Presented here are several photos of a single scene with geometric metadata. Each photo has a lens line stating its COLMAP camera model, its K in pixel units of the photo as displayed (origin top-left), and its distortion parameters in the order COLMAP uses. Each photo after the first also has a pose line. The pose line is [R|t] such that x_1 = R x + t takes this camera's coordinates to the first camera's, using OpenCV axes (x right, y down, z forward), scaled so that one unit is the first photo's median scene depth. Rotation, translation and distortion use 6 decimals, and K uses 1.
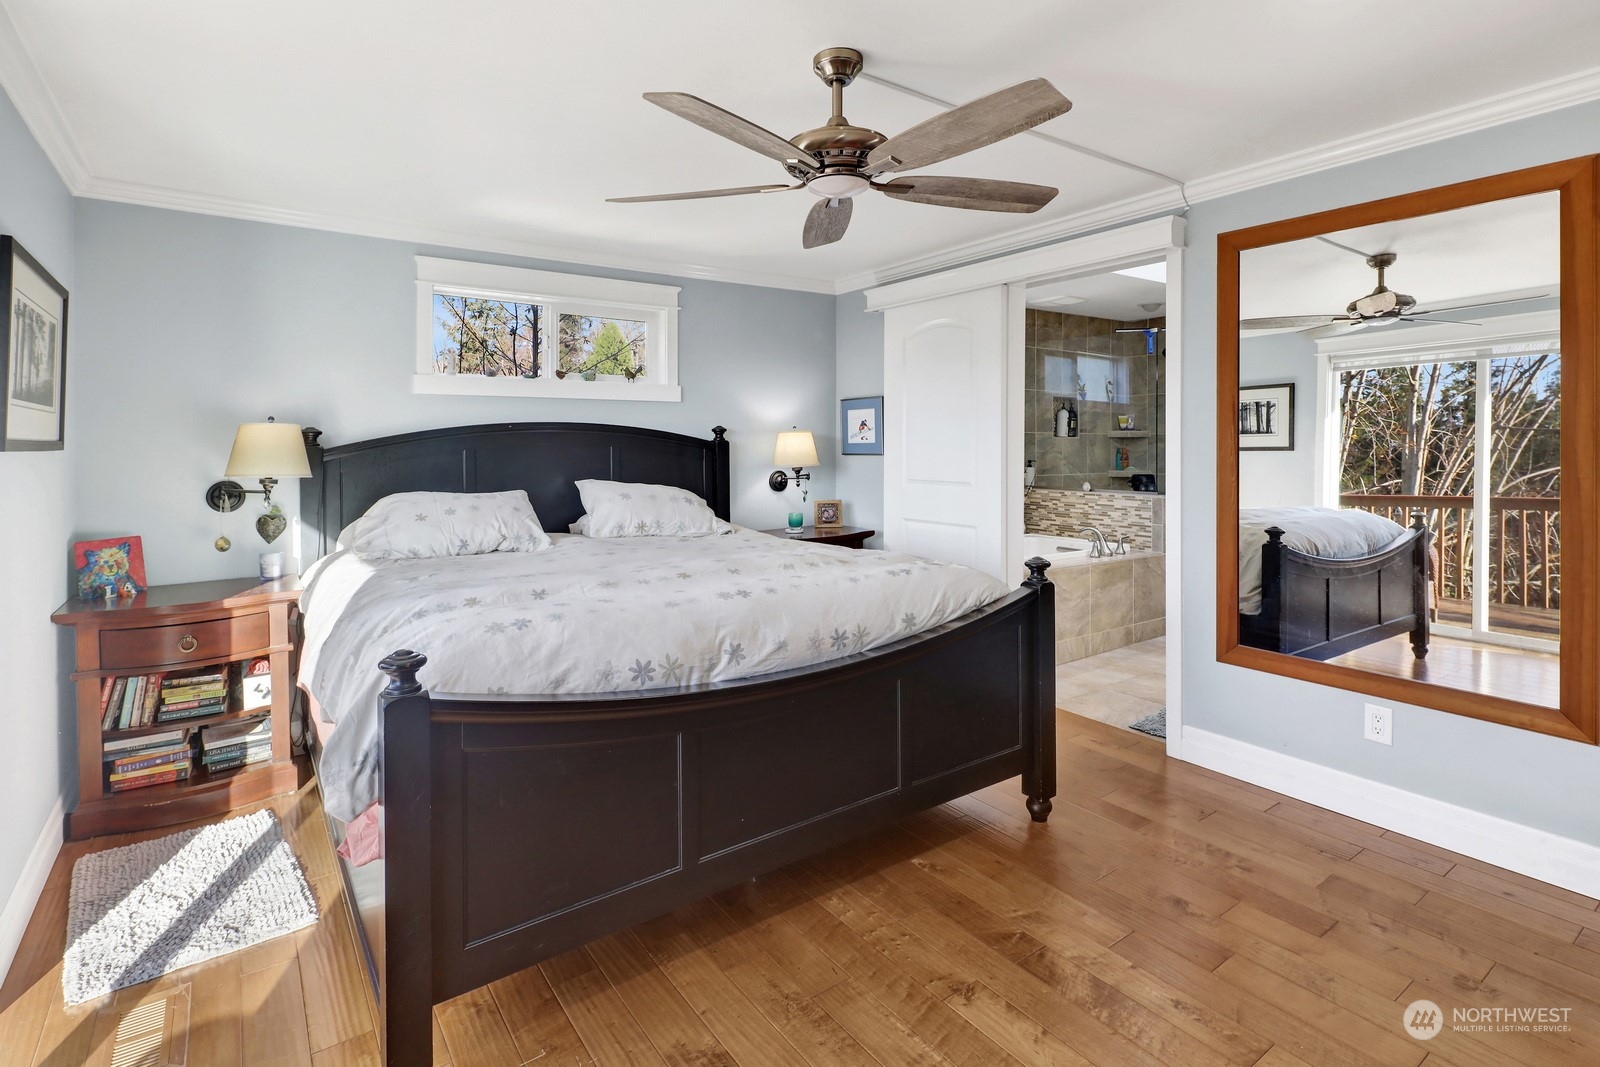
lens RADIAL K [[787.5, 0, 798.9], [0, 787.5, 448.2], [0, 0, 1]] dist [0.001097, -0.000136]
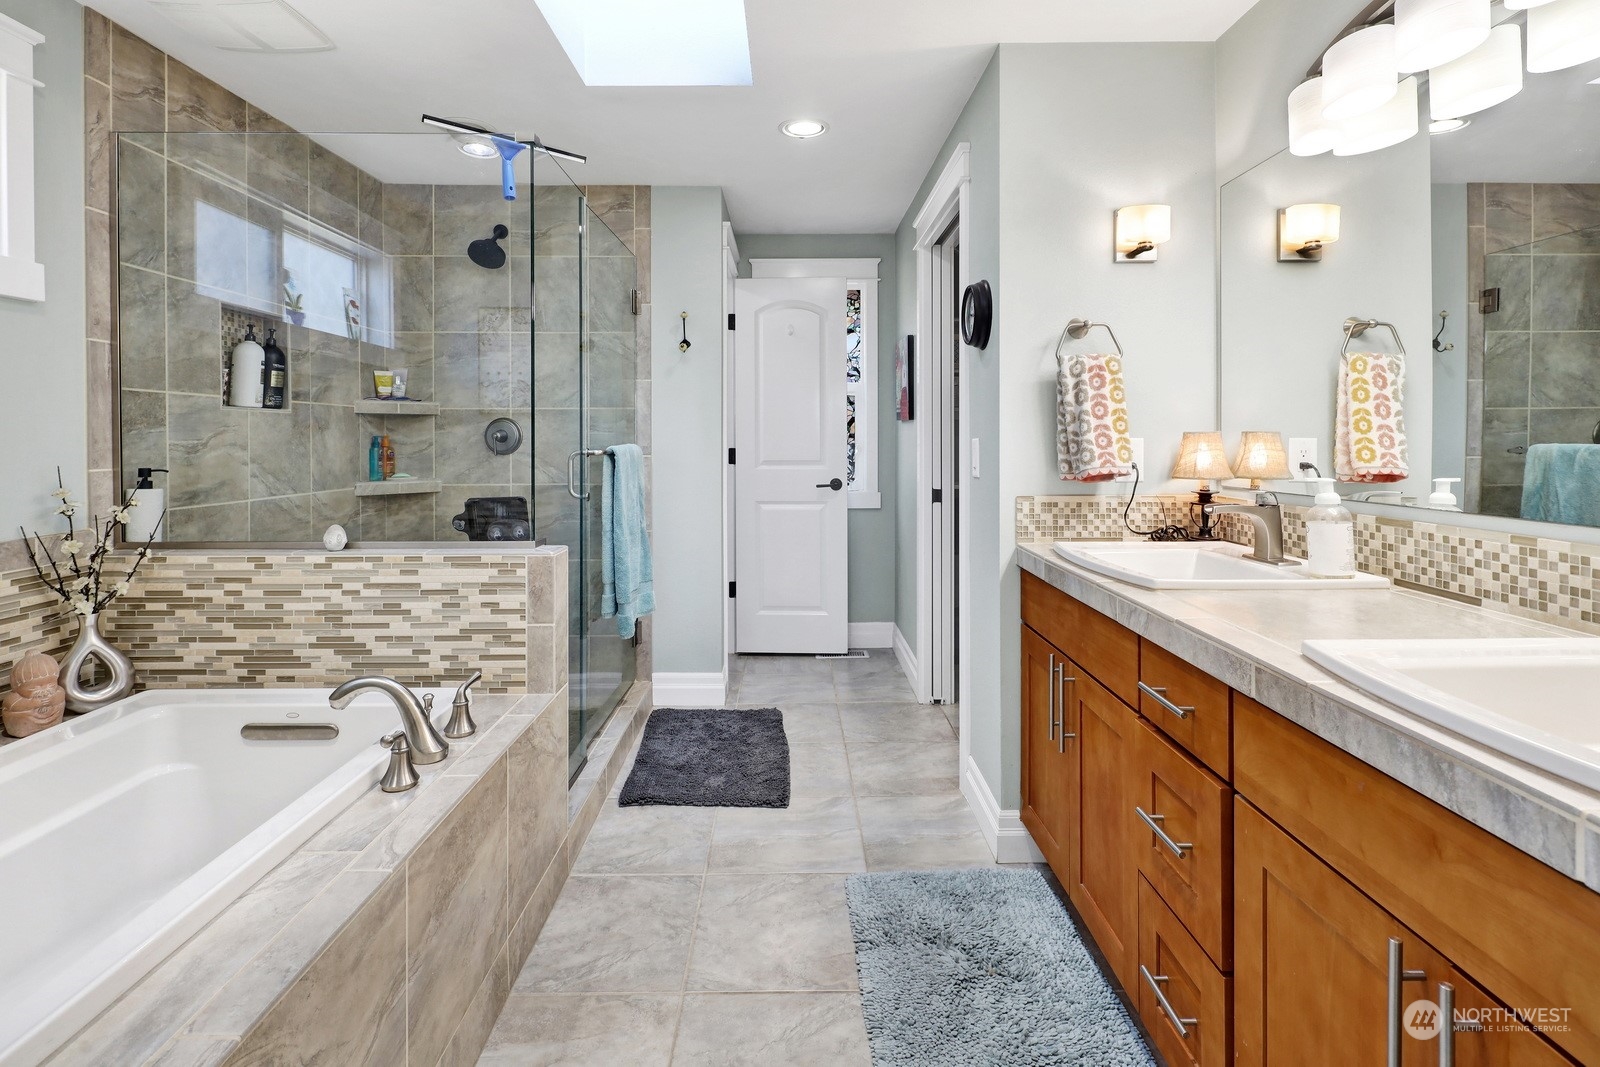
lens RADIAL K [[801.6, 0, 793.6], [0, 801.6, 432.9], [0, 0, 1]] dist [0.002766, 0.000374]
pose [[0.581076, 0.002257, 0.813846, 0.164256], [0.009040, 0.999917, -0.009228, 0.005113], [-0.813799, 0.012720, 0.581007, 0.539506]]
